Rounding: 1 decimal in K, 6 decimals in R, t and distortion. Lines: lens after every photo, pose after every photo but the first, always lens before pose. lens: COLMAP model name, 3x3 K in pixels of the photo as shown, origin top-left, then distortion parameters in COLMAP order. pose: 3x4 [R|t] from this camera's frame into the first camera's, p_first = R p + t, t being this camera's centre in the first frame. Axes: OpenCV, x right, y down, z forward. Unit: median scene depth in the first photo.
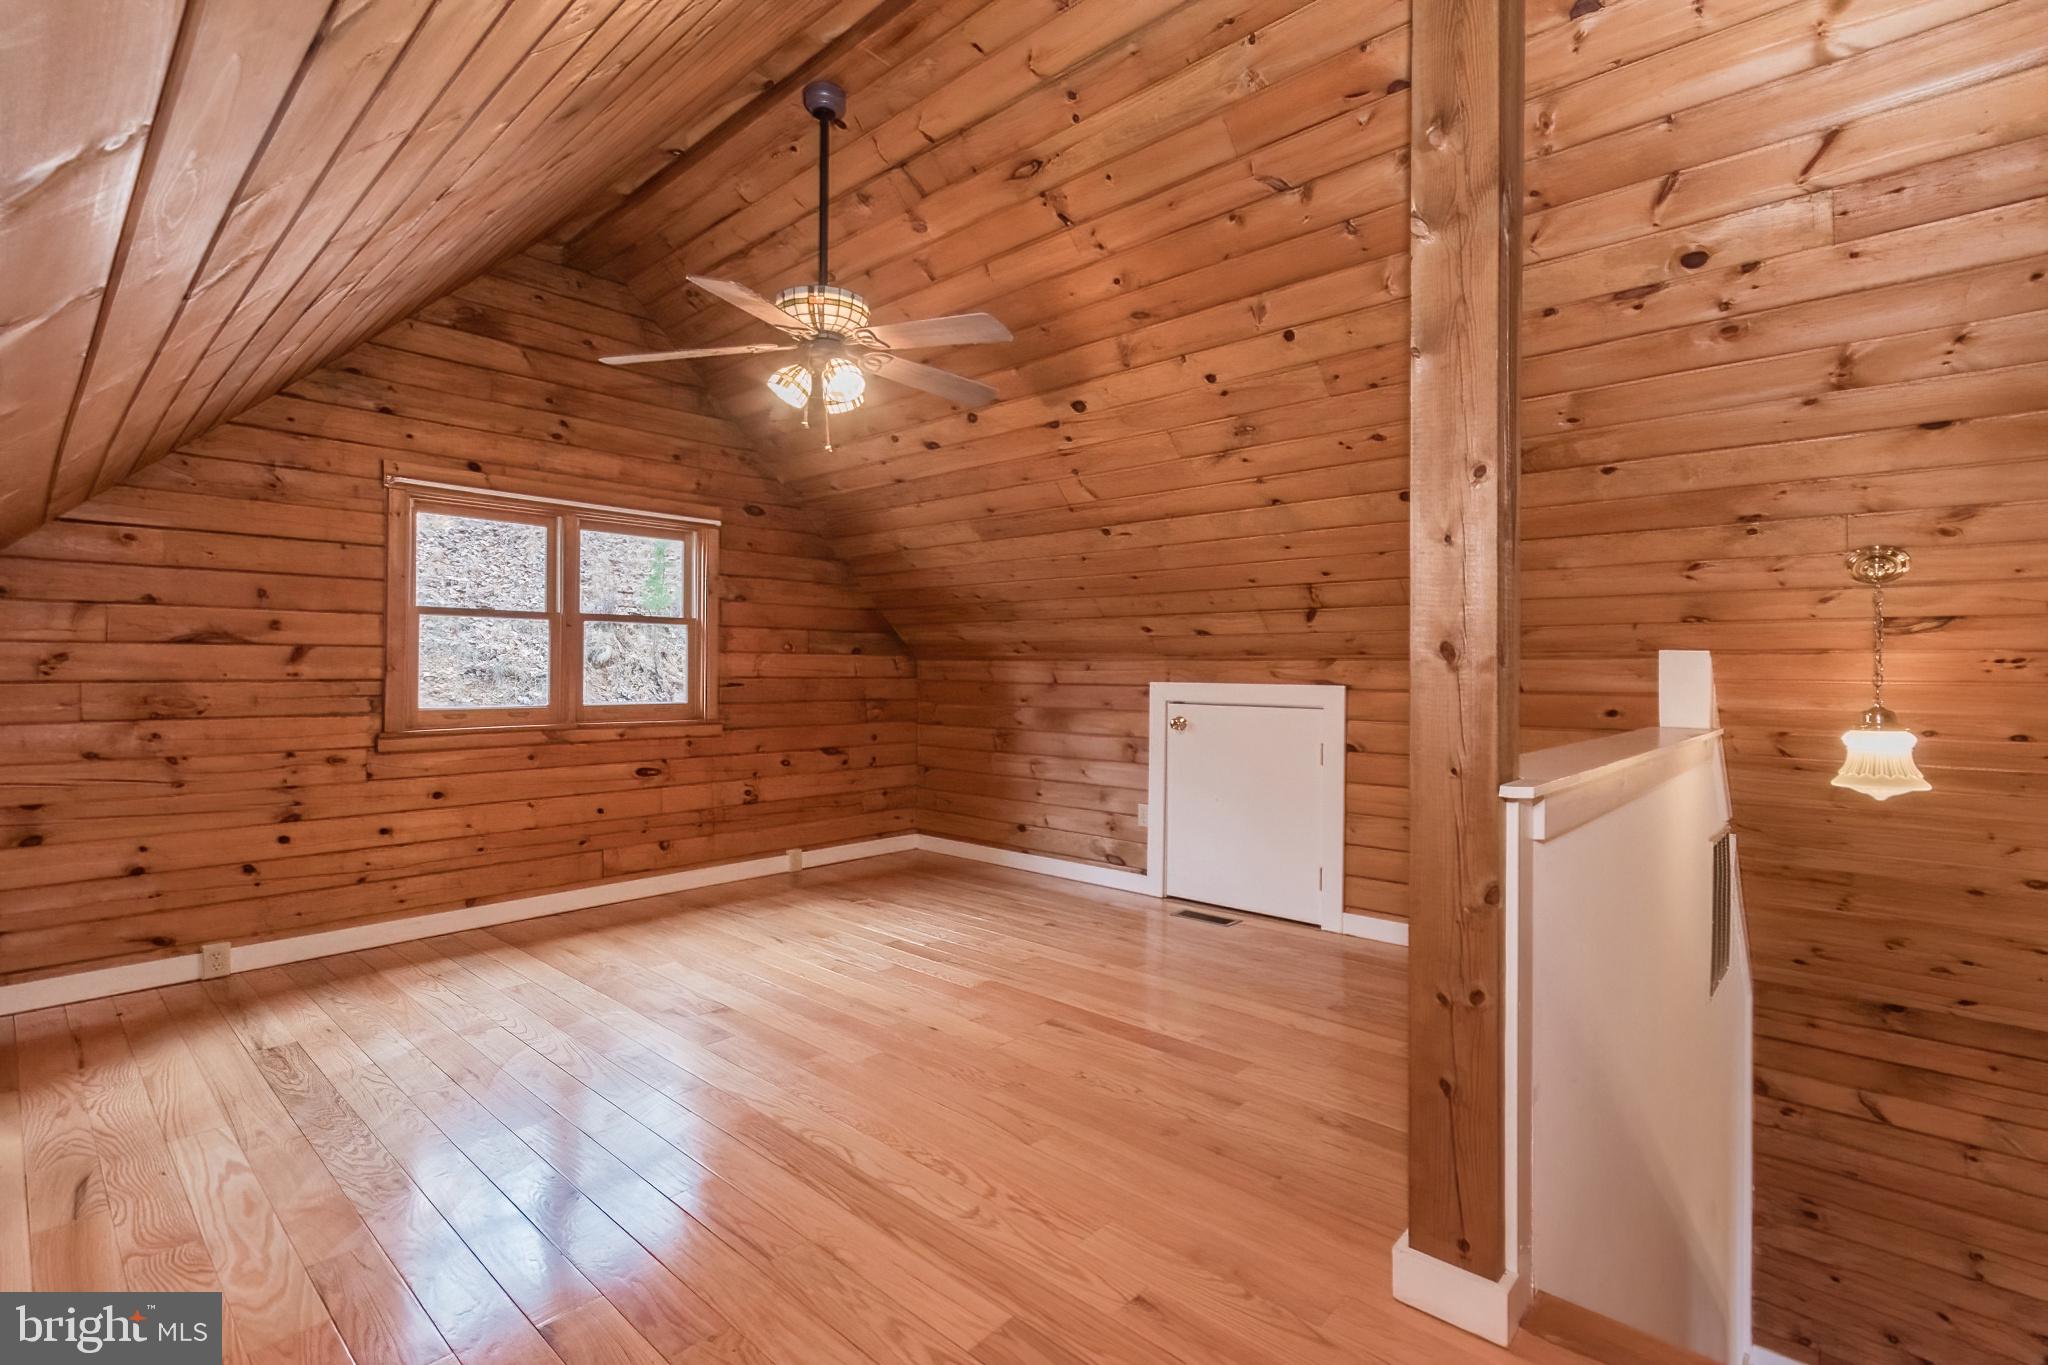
lens RADIAL K [[930.8, 0, 1030.7], [0, 930.8, 688.1], [0, 0, 1]] dist [0.002214, 0.000777]
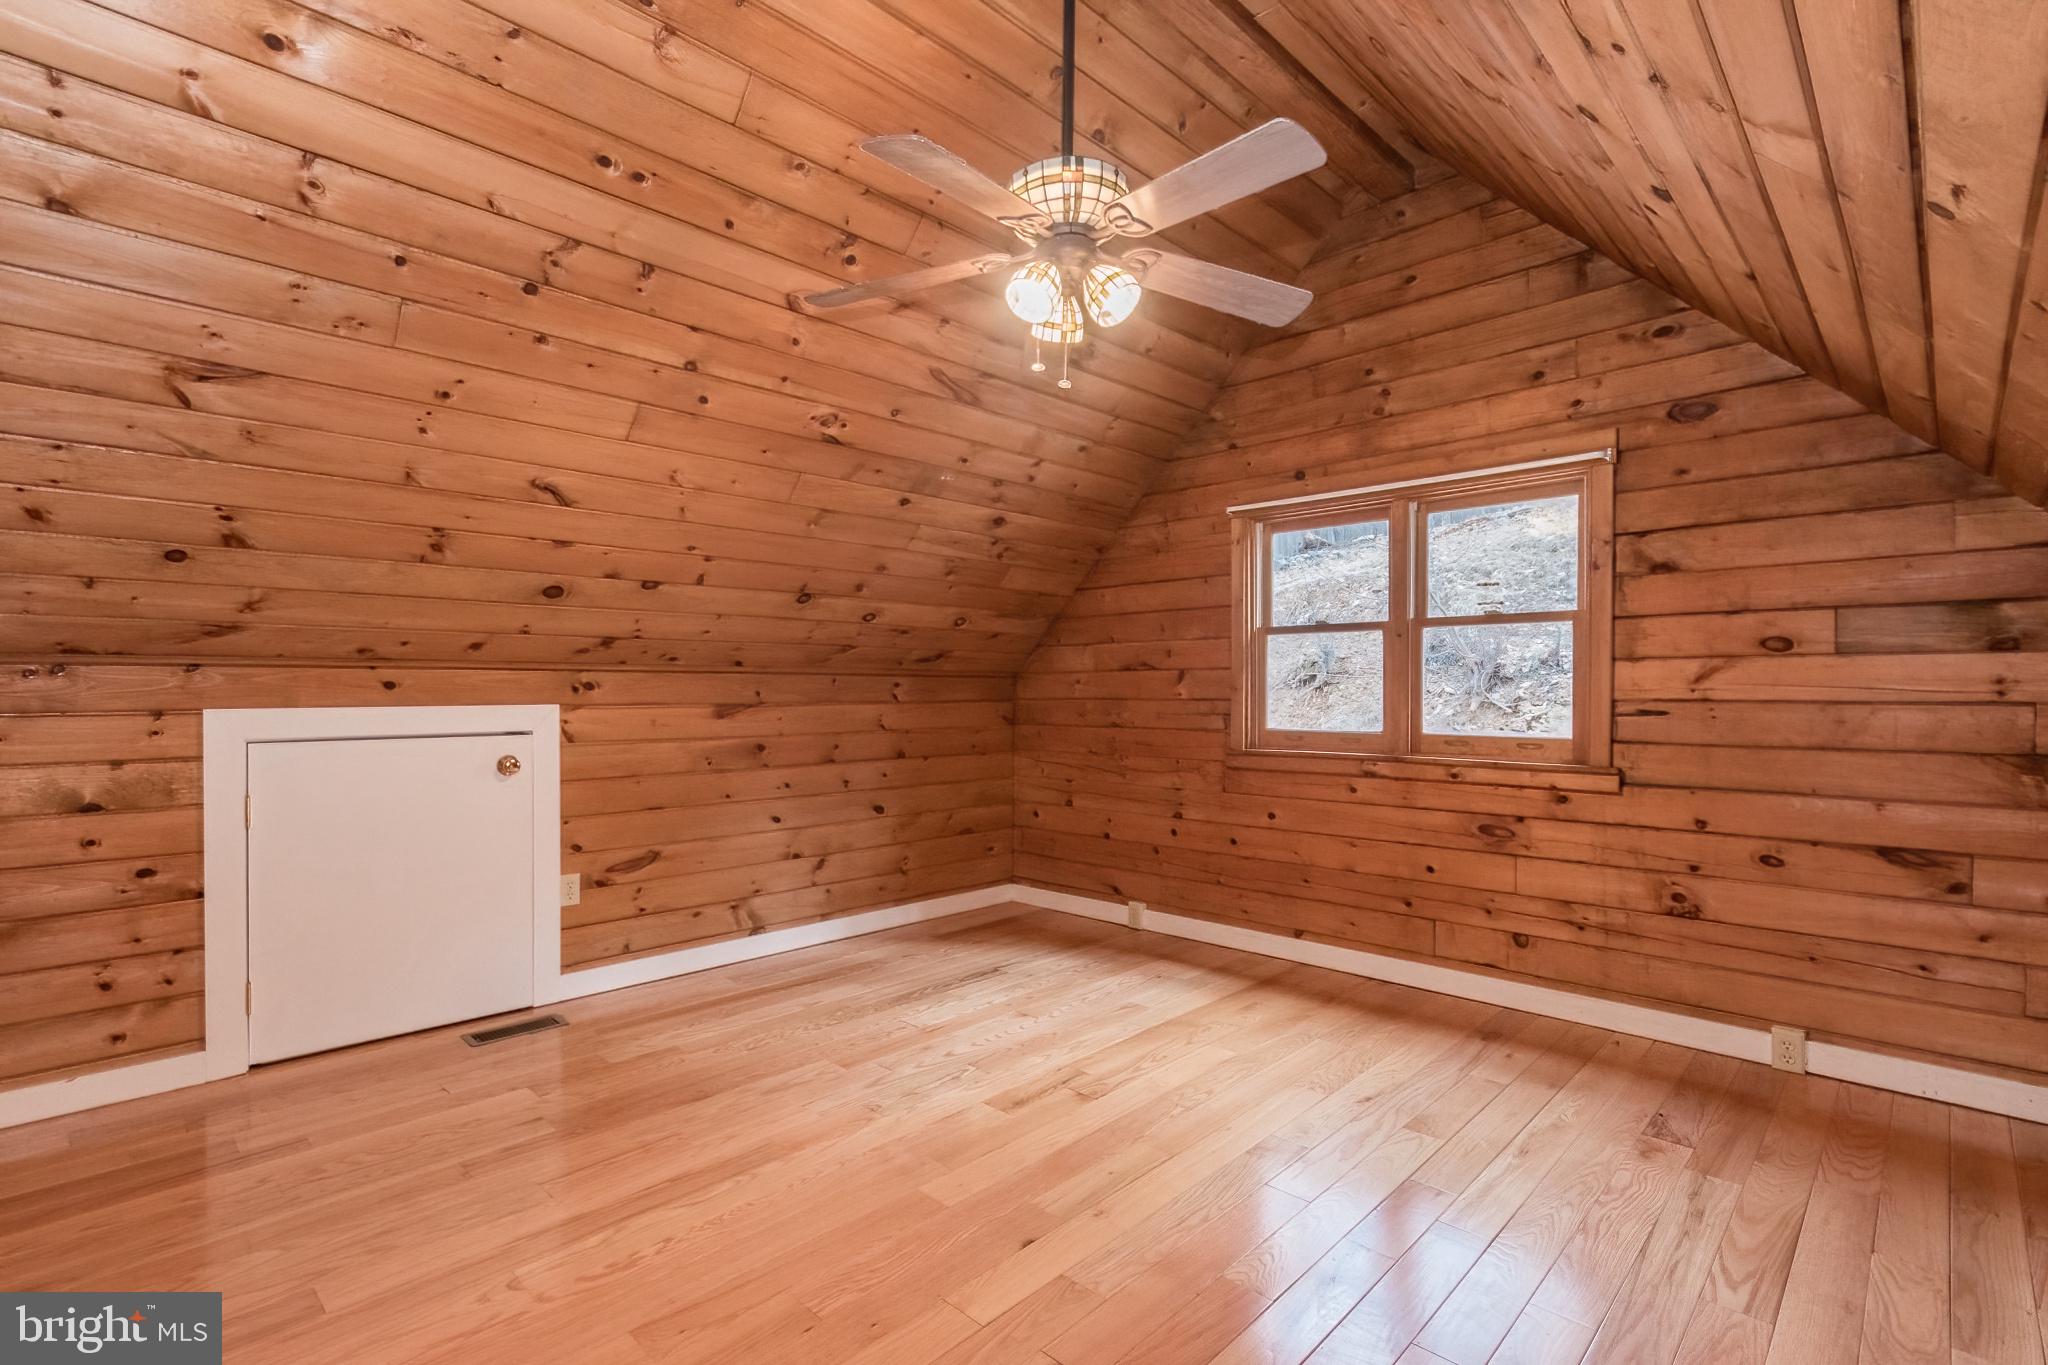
lens RADIAL K [[983.0, 0, 968.3], [0, 983.0, 699.6], [0, 0, 1]] dist [0.001336, 0.000269]
pose [[-0.066186, 0.007097, -0.997782, 0.391782], [-0.016906, 0.999823, 0.008233, -0.011138], [0.997664, 0.017413, -0.066055, 0.675122]]
